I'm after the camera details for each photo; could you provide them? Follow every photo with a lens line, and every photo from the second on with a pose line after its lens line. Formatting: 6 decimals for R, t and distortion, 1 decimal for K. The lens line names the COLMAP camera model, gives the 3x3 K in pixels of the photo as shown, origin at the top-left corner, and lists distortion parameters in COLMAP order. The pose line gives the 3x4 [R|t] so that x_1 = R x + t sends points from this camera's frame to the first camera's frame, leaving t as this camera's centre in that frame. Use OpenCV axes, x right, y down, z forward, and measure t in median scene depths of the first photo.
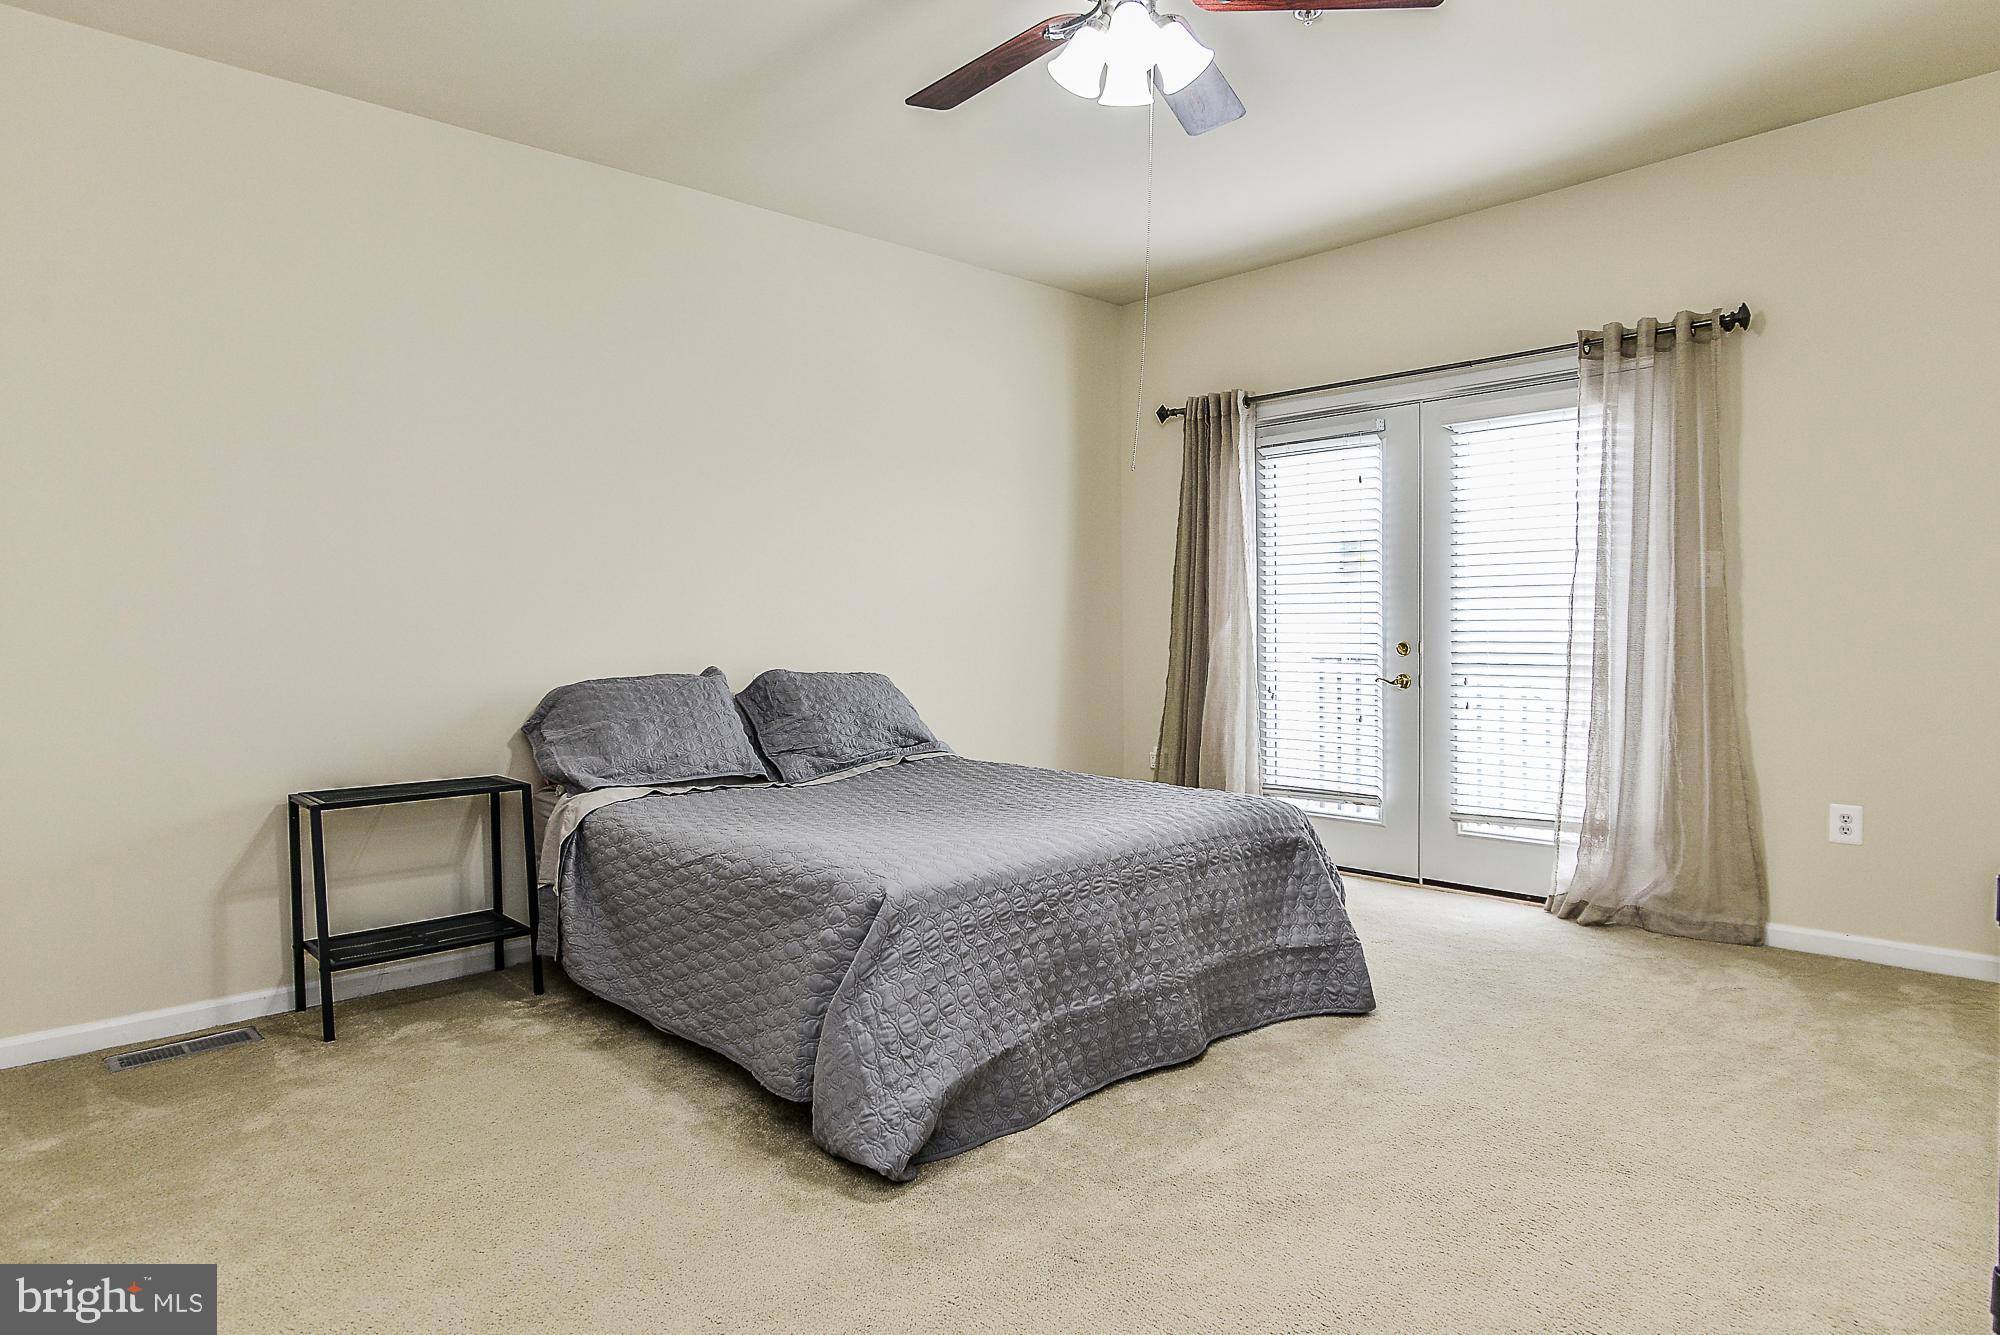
lens RADIAL K [[1171.3, 0, 999.5], [0, 1171.3, 671.5], [0, 0, 1]] dist [0.012940, -0.000880]
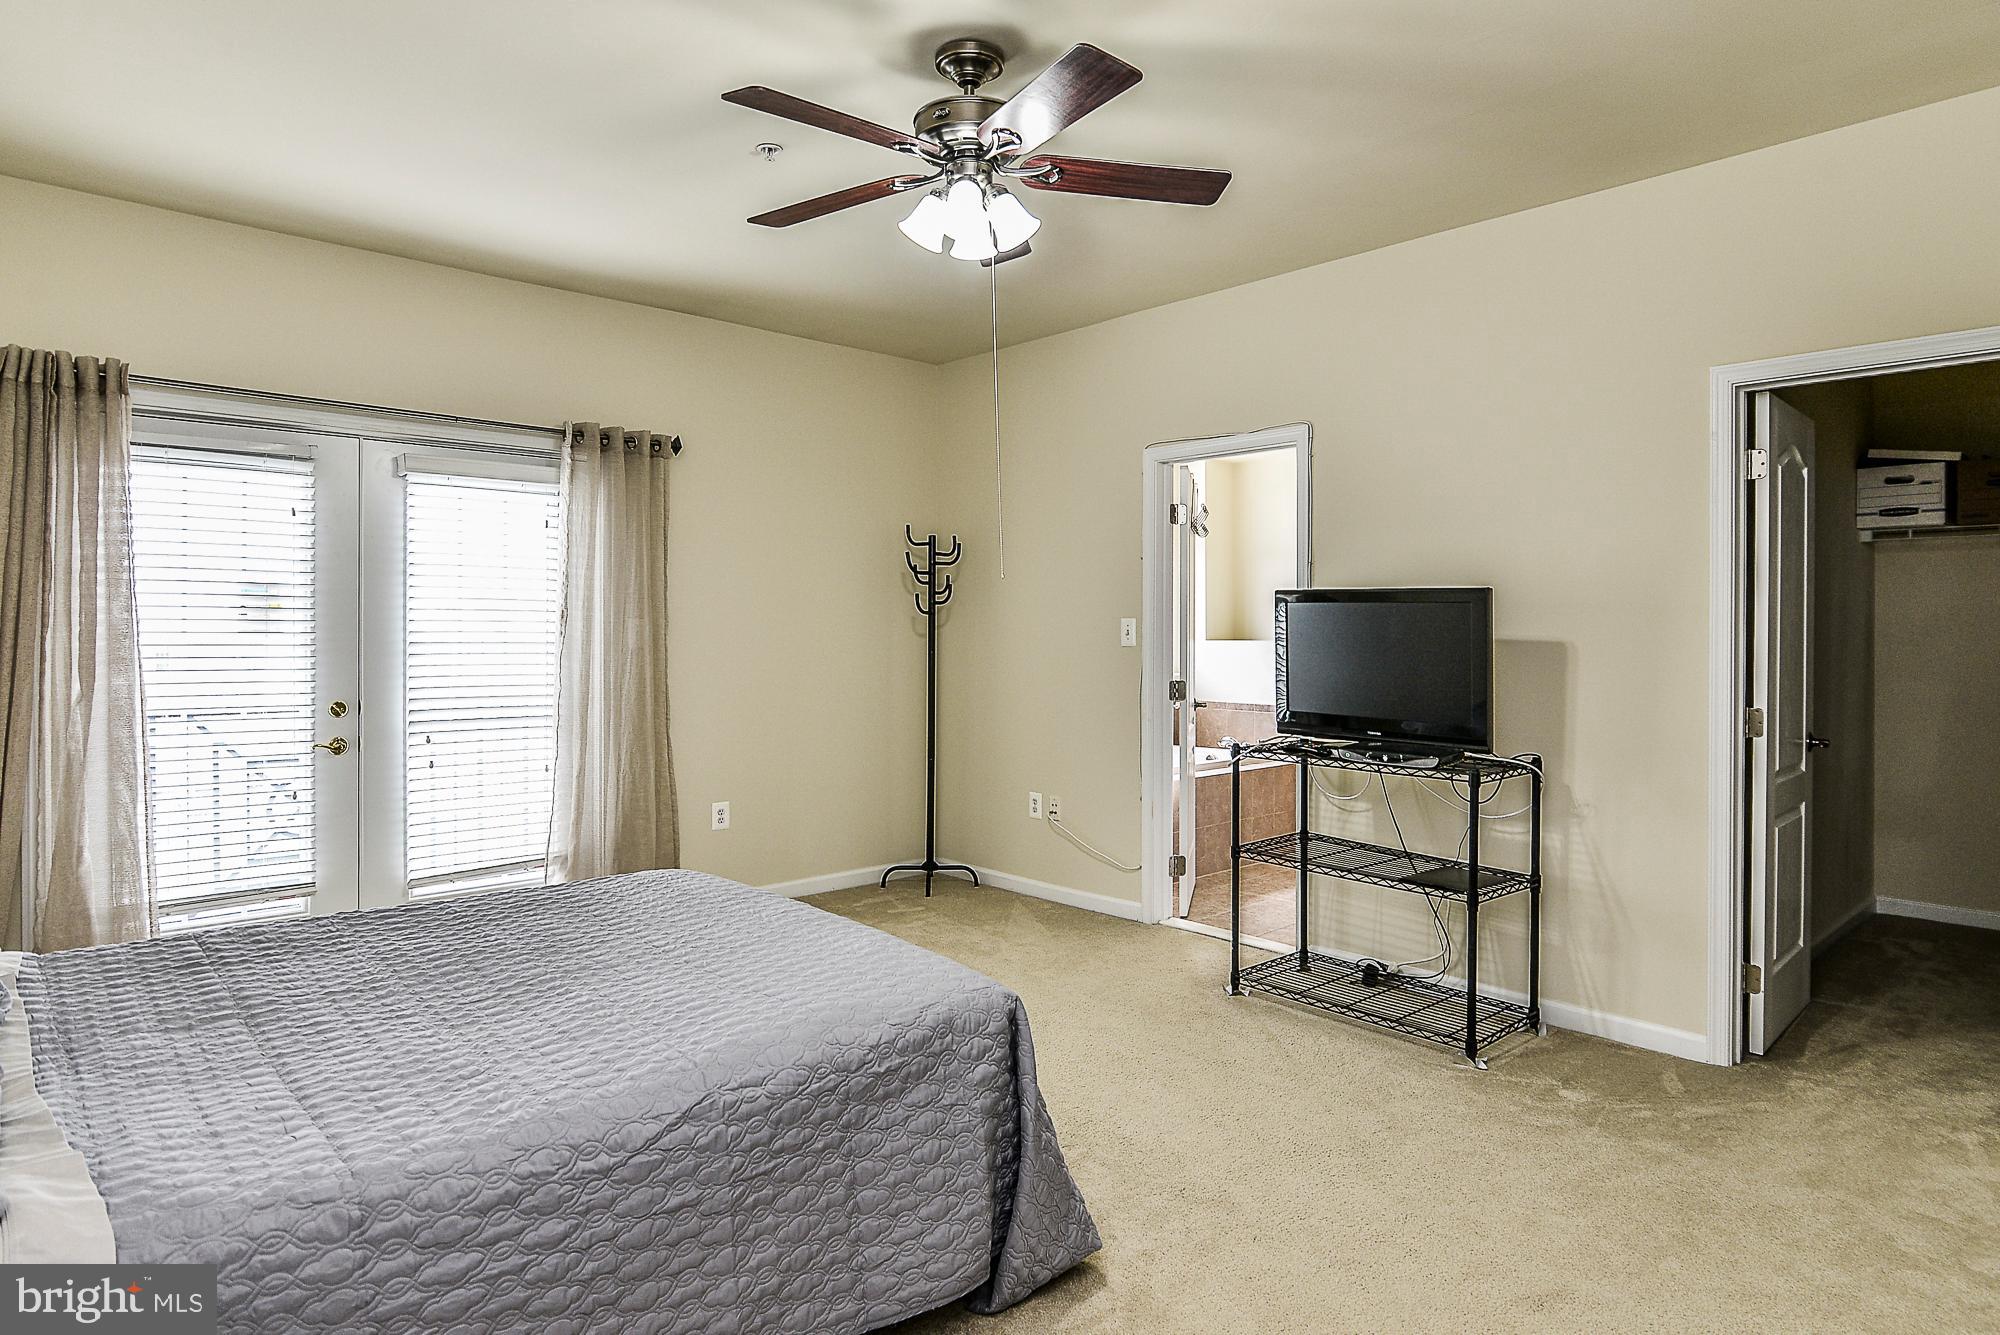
lens RADIAL K [[1150.3, 0, 1000.1], [0, 1150.3, 653.4], [0, 0, 1]] dist [0.001463, 0.000784]
pose [[0.021028, -0.008368, 0.999744, -0.586505], [0.038258, 0.999239, 0.007559, -0.056770], [-0.999047, 0.038089, 0.021333, 0.554503]]
